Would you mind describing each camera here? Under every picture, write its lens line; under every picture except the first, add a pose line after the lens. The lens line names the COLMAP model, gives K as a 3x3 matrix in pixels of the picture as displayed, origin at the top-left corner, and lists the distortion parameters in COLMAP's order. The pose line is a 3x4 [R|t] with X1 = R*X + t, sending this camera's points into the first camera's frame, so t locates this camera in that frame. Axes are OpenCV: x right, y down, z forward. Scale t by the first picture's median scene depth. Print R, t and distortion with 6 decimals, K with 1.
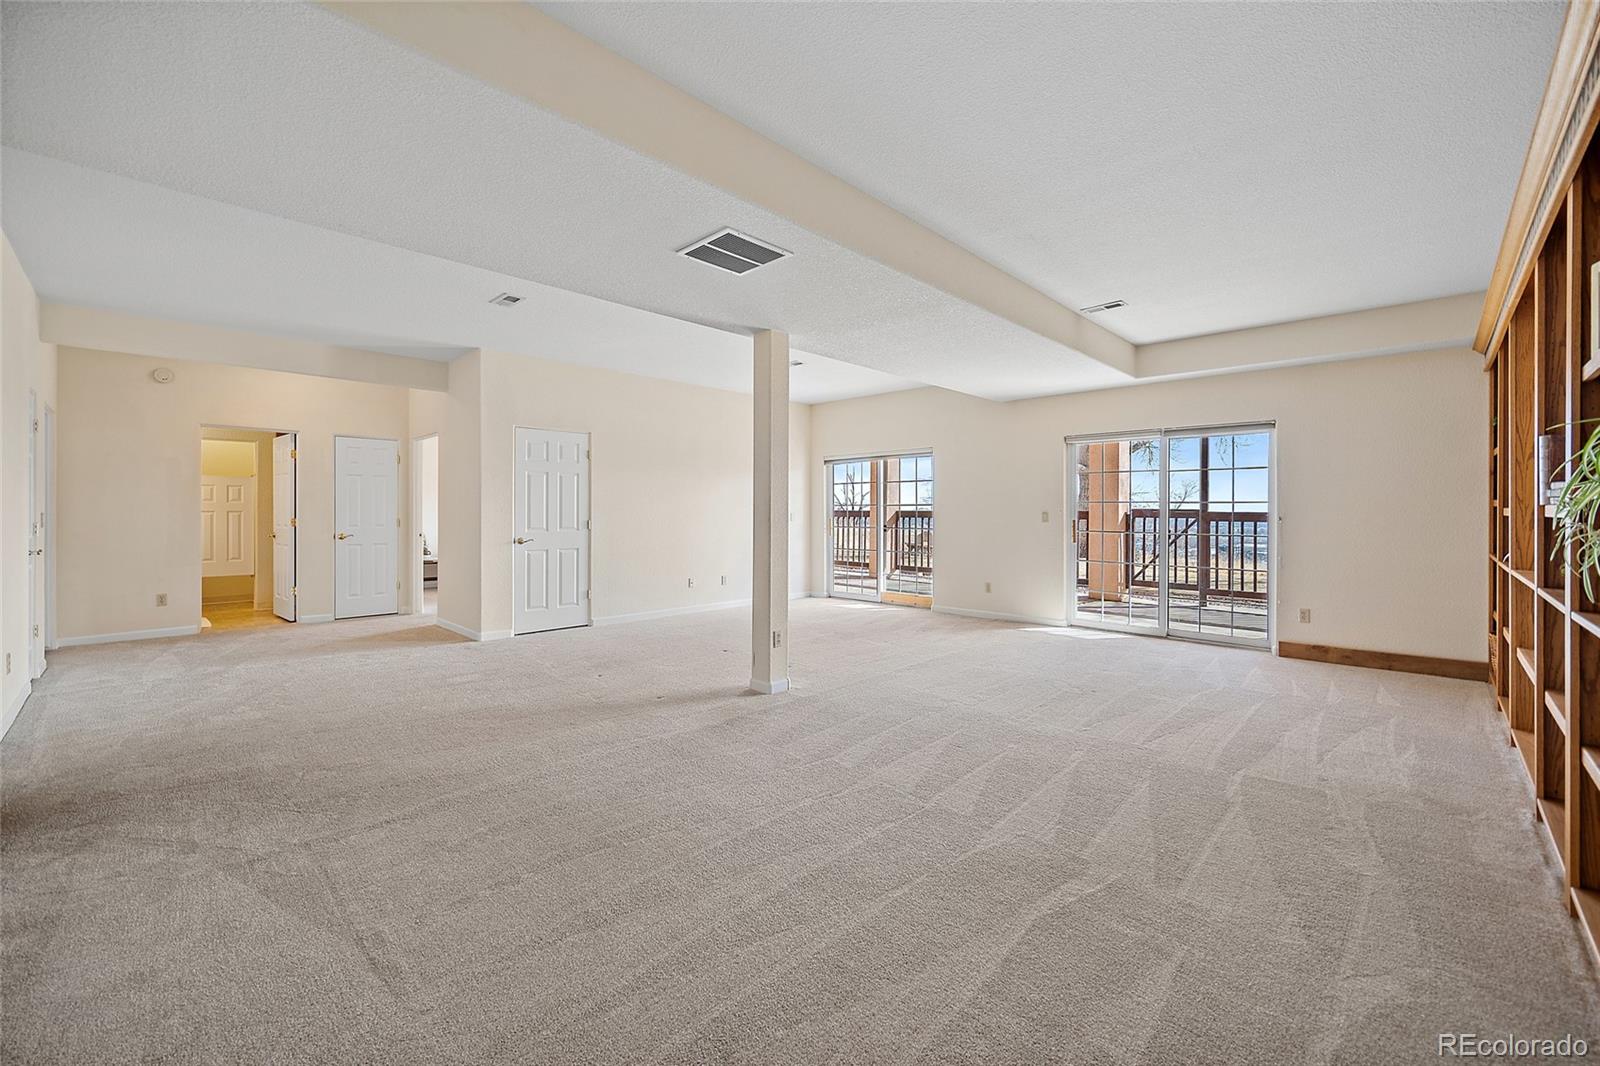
lens RADIAL K [[646.6, 0, 807.1], [0, 646.6, 504.7], [0, 0, 1]] dist [0.000041, -0.000043]
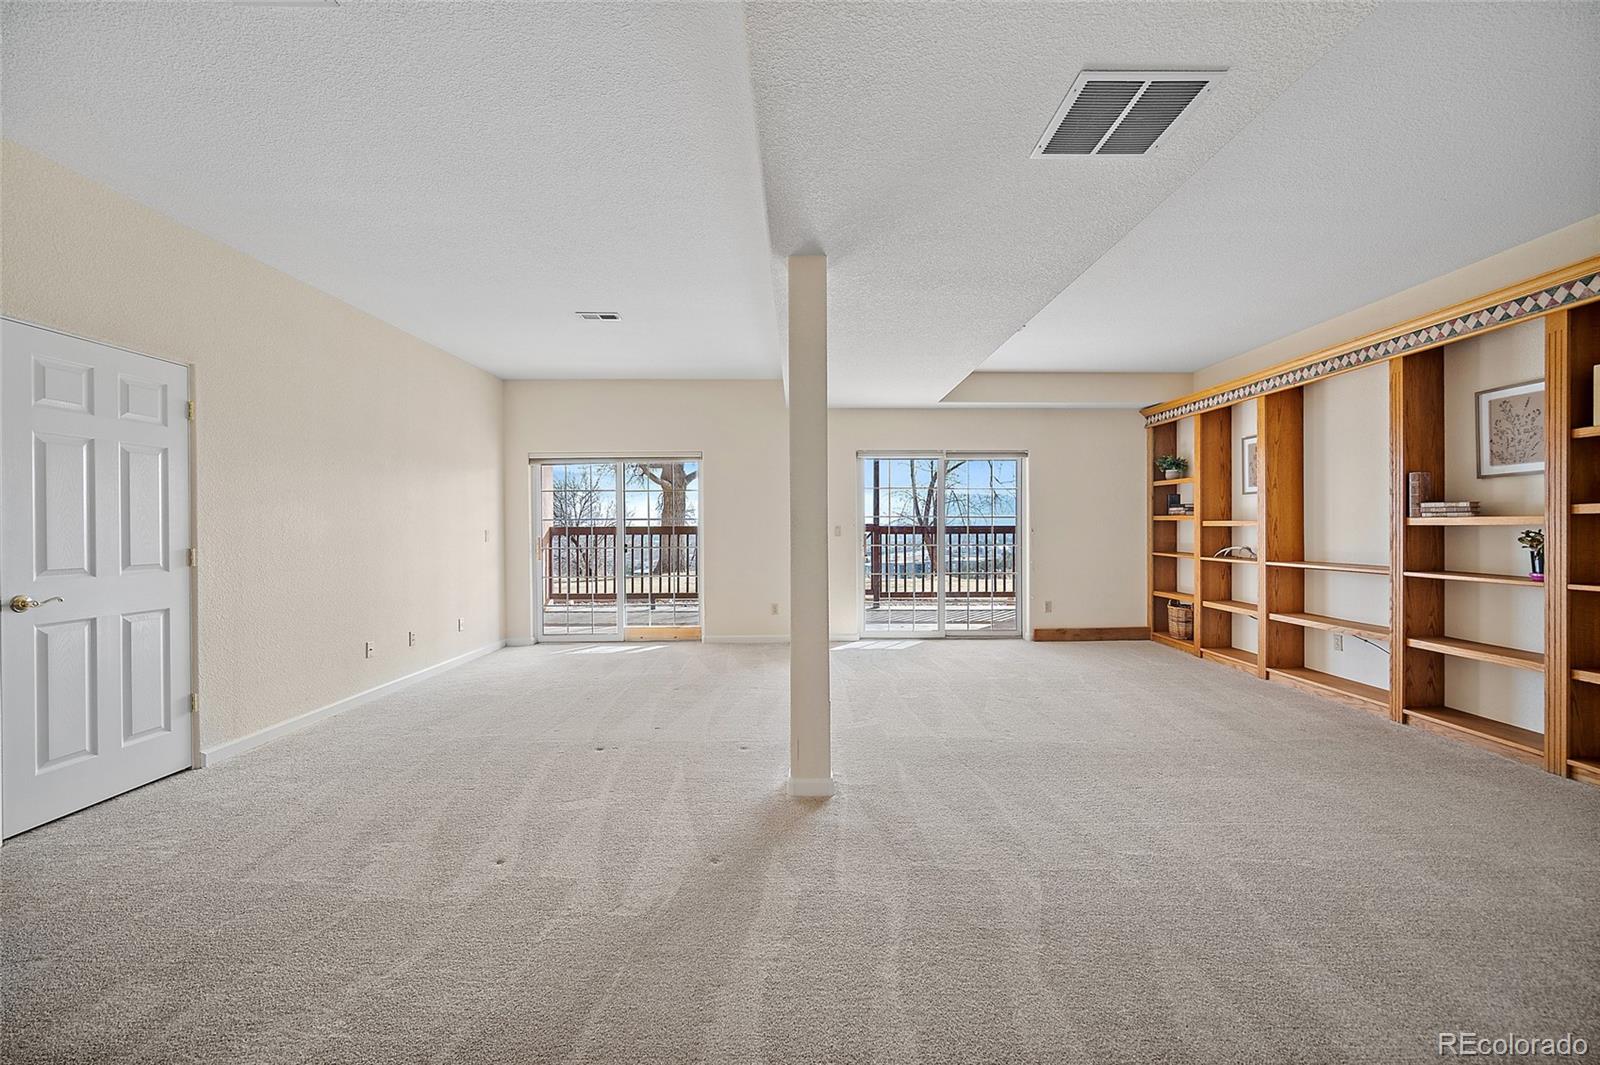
lens RADIAL K [[642.9, 0, 805.3], [0, 642.9, 529.4], [0, 0, 1]] dist [-0.001457, -0.000307]
pose [[0.709257, -0.008631, 0.704898, -0.351295], [-0.000567, 0.999918, 0.012813, 0.003816], [-0.704950, -0.009487, 0.709193, 0.344550]]
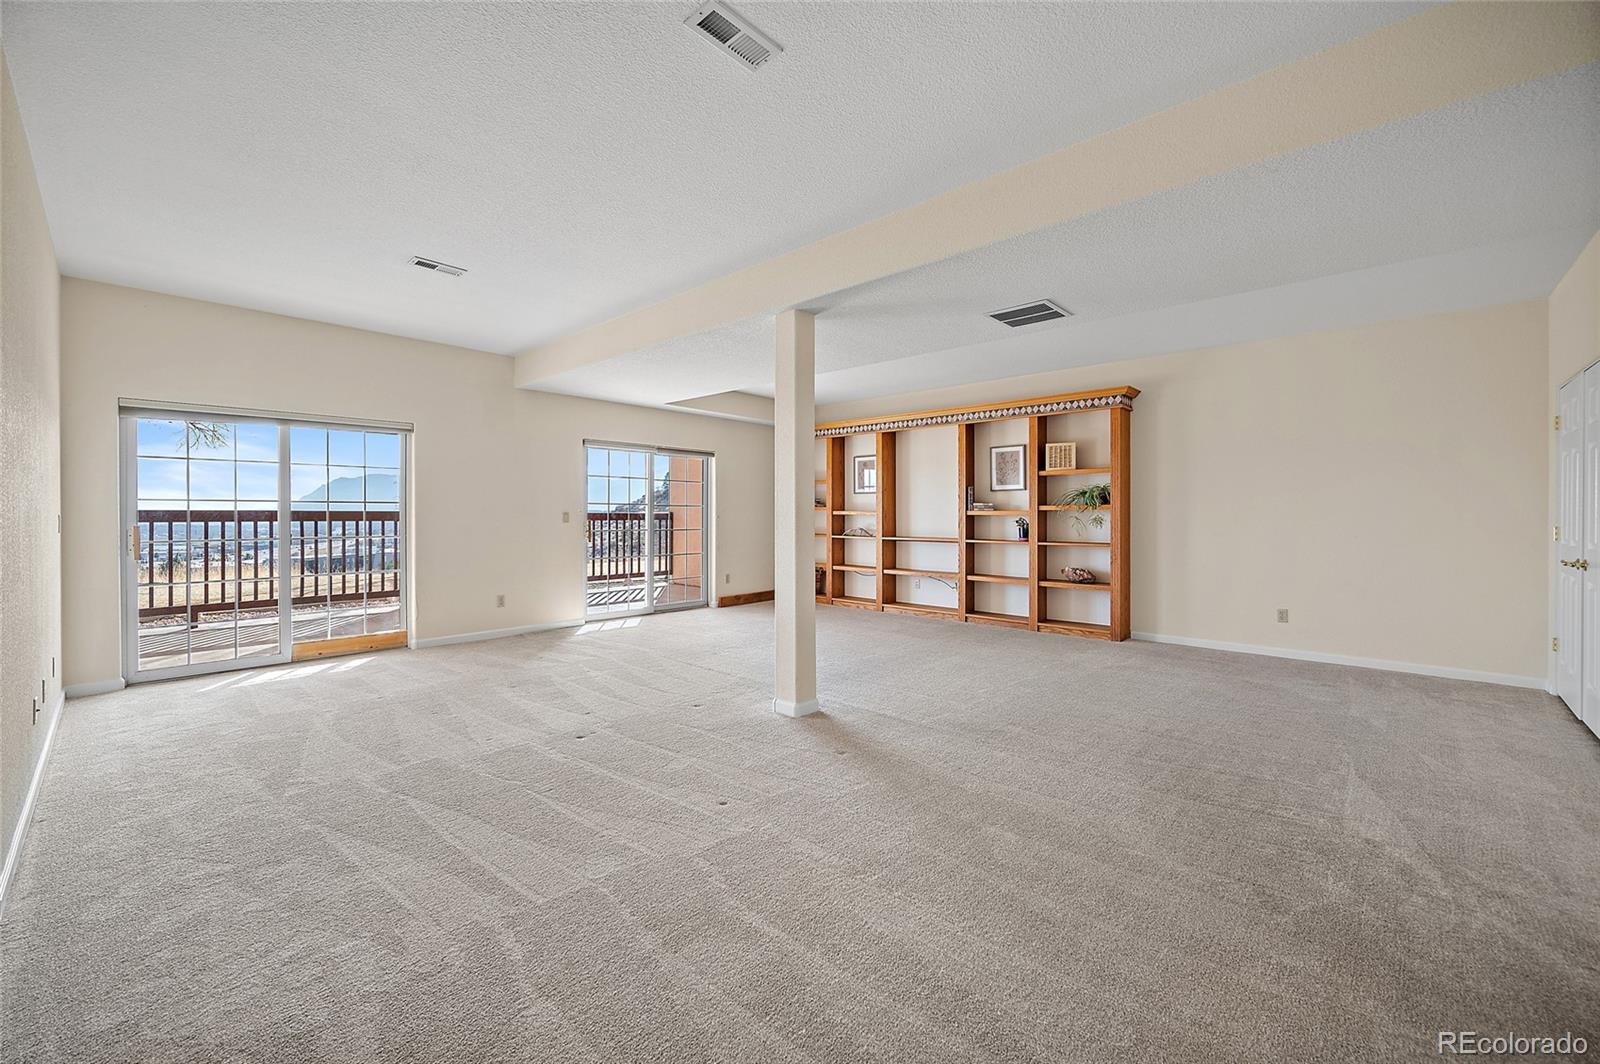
lens RADIAL K [[646.6, 0, 807.1], [0, 646.6, 503.7], [0, 0, 1]] dist [0.000041, -0.000043]
pose [[-0.027738, 0.012671, 0.999535, -0.624675], [-0.013472, 0.999824, -0.013048, 0.005949], [-0.999524, -0.013827, -0.027563, 0.660204]]
